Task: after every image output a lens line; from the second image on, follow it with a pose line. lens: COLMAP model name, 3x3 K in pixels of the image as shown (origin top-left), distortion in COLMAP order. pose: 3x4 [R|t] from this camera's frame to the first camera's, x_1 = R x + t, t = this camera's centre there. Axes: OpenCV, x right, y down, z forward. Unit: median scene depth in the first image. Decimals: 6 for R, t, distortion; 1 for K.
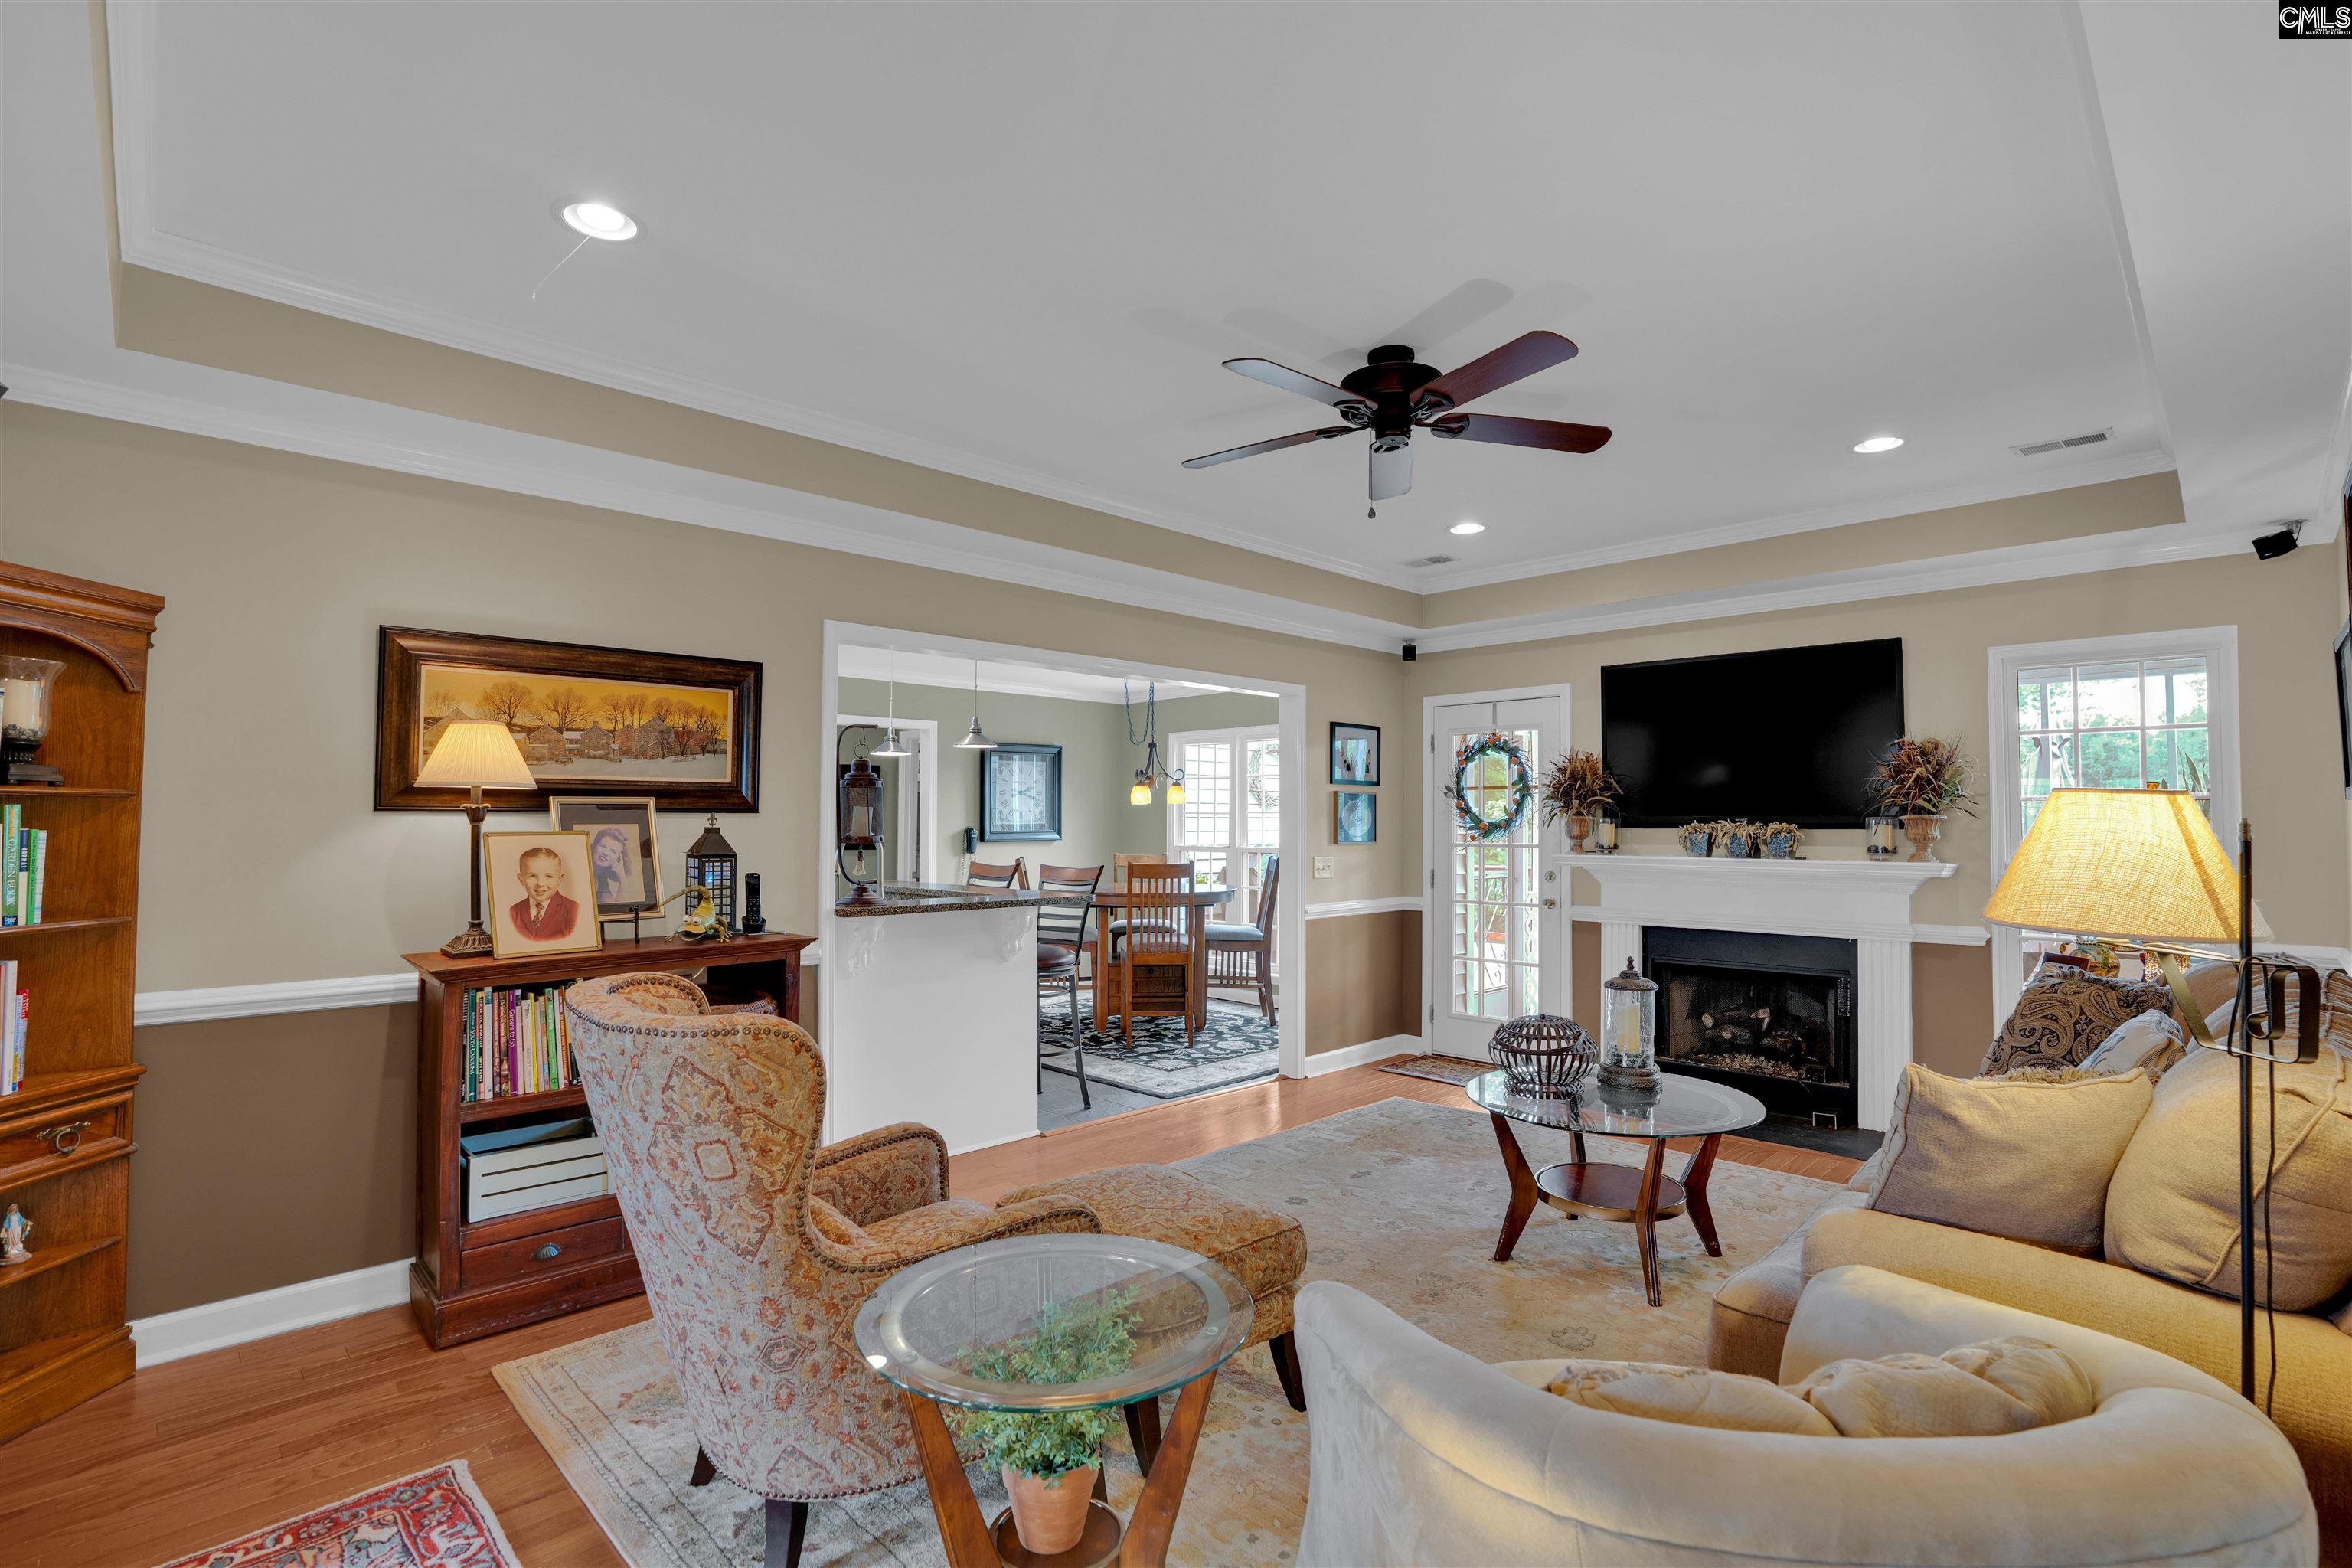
lens RADIAL K [[1126.5, 0, 1176.0], [0, 1126.5, 795.7], [0, 0, 1]] dist [-0.071125, 0.029826]
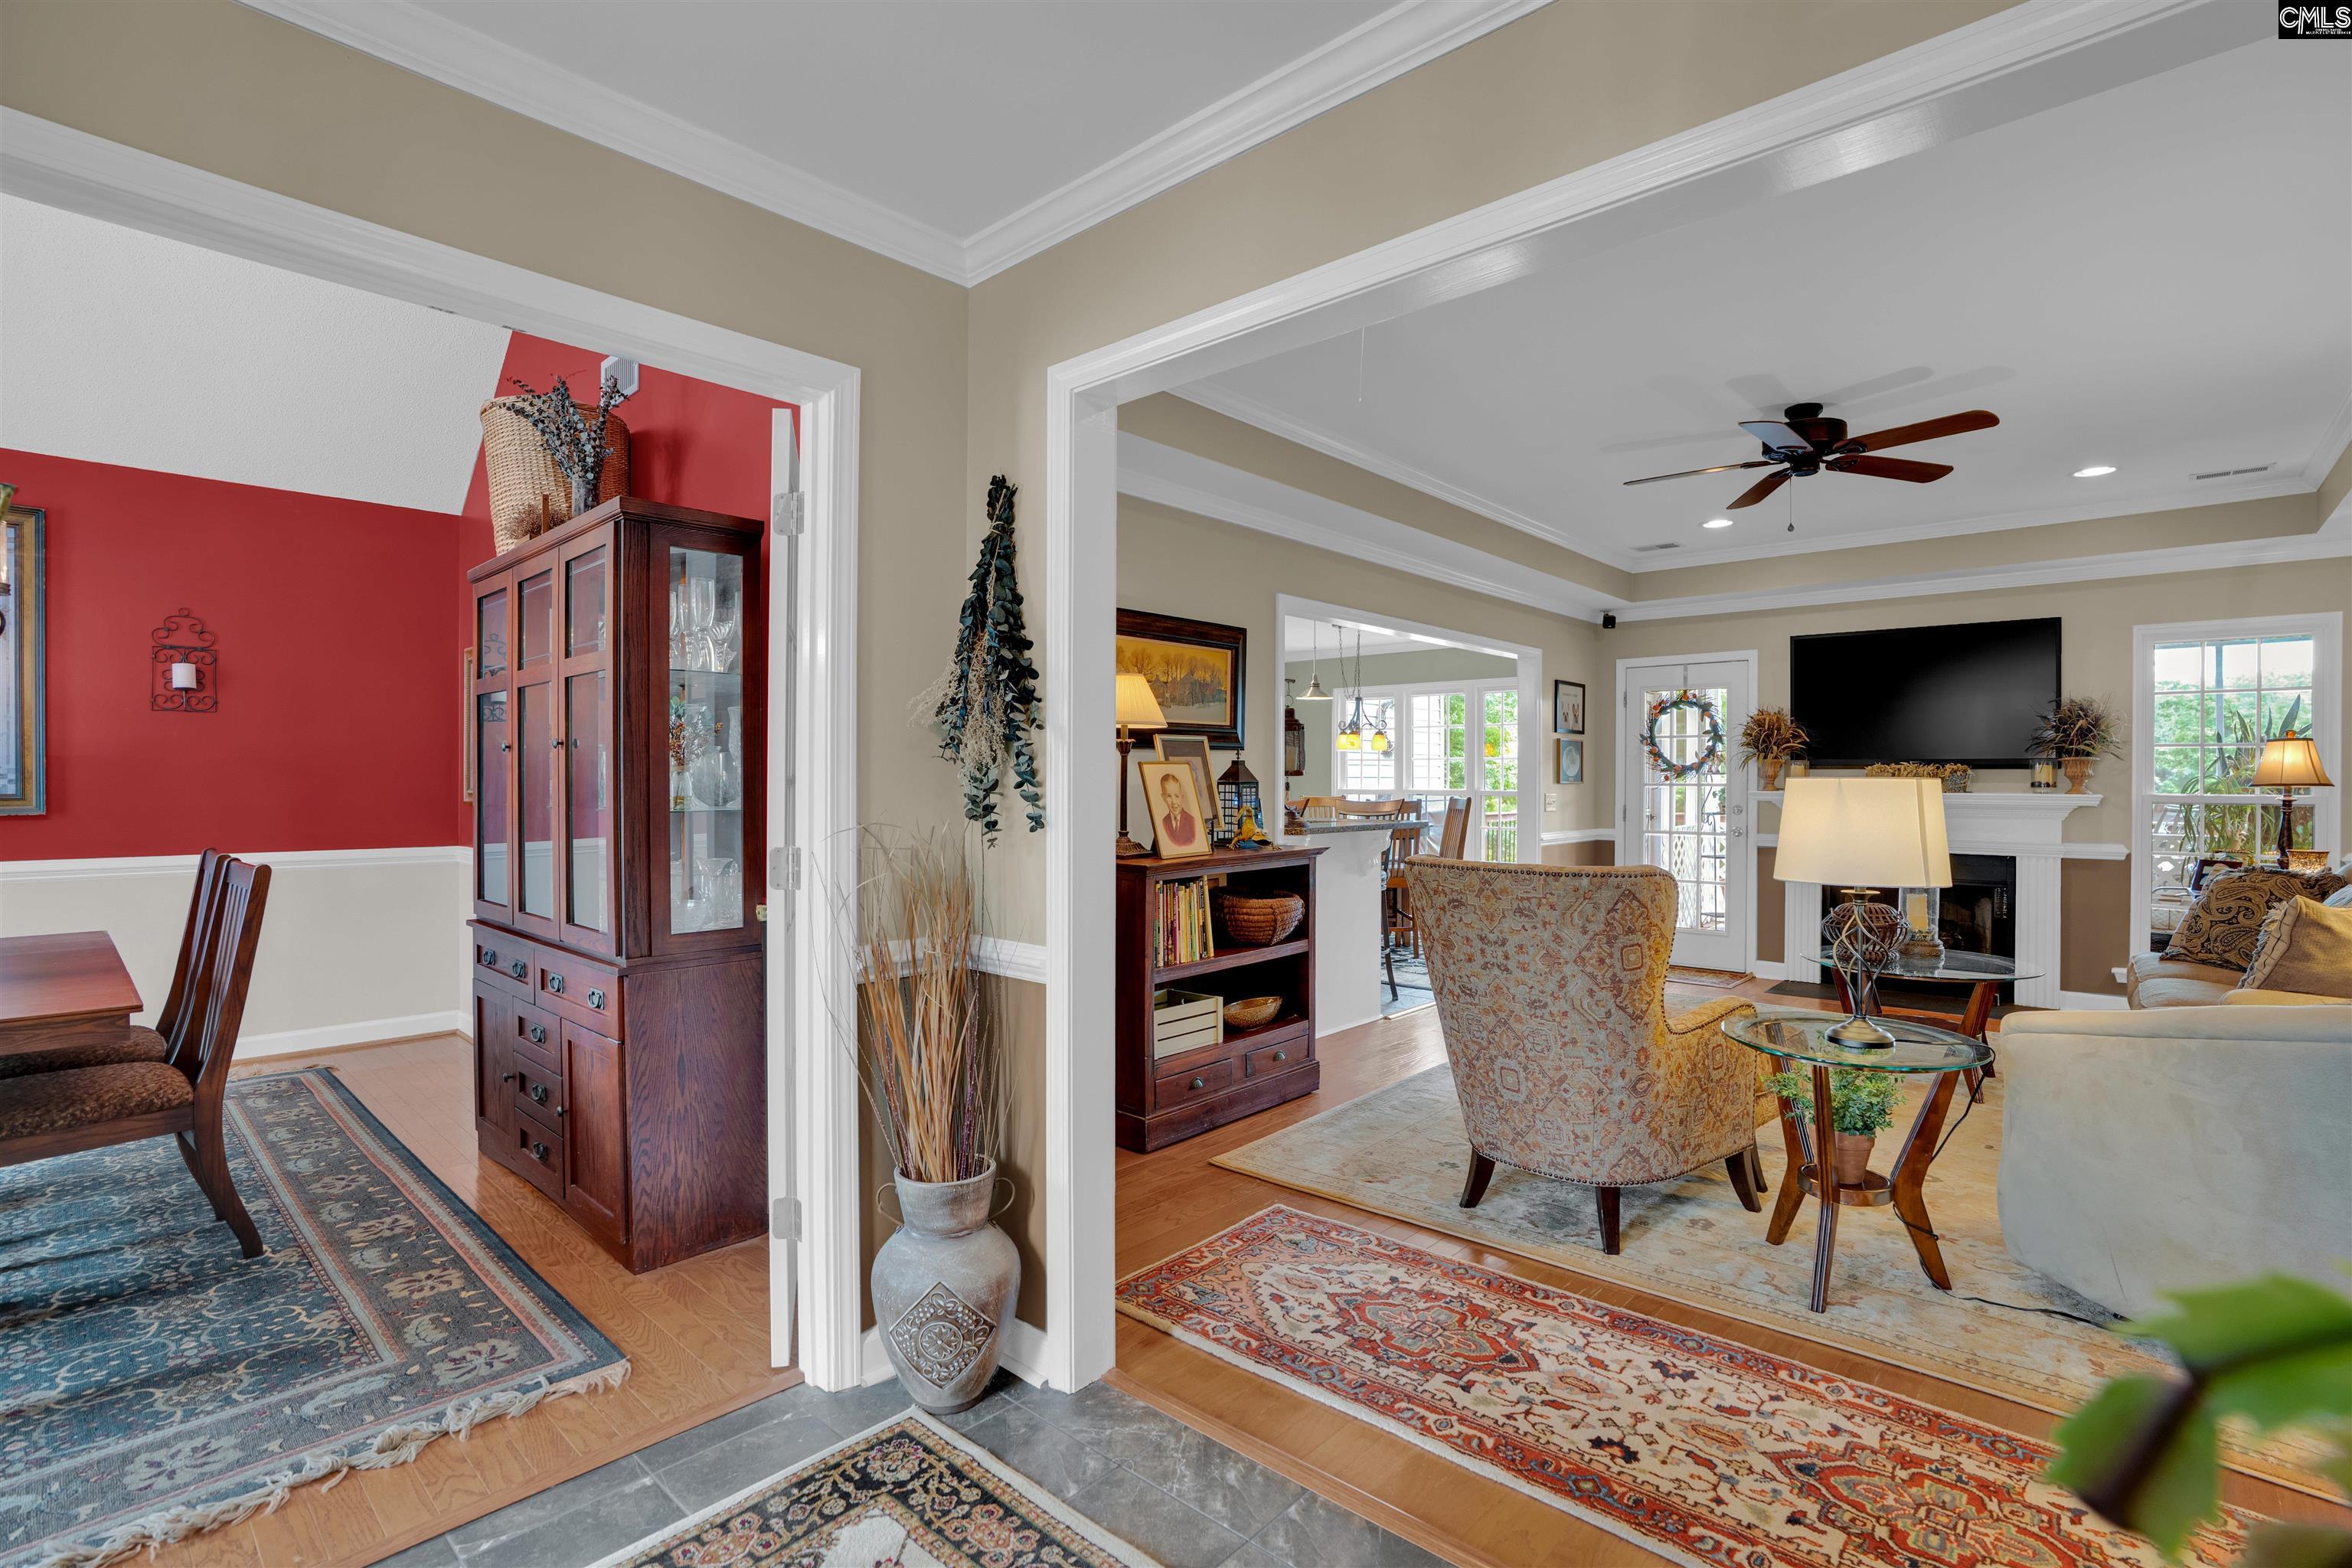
lens RADIAL K [[1115.0, 0, 1188.5], [0, 1115.0, 788.9], [0, 0, 1]] dist [-0.067348, 0.028510]
pose [[0.998508, 0.000399, 0.054609, -0.424406], [-0.002264, 0.999416, 0.034089, 0.013931], [-0.054563, -0.034162, 0.997926, -0.197434]]
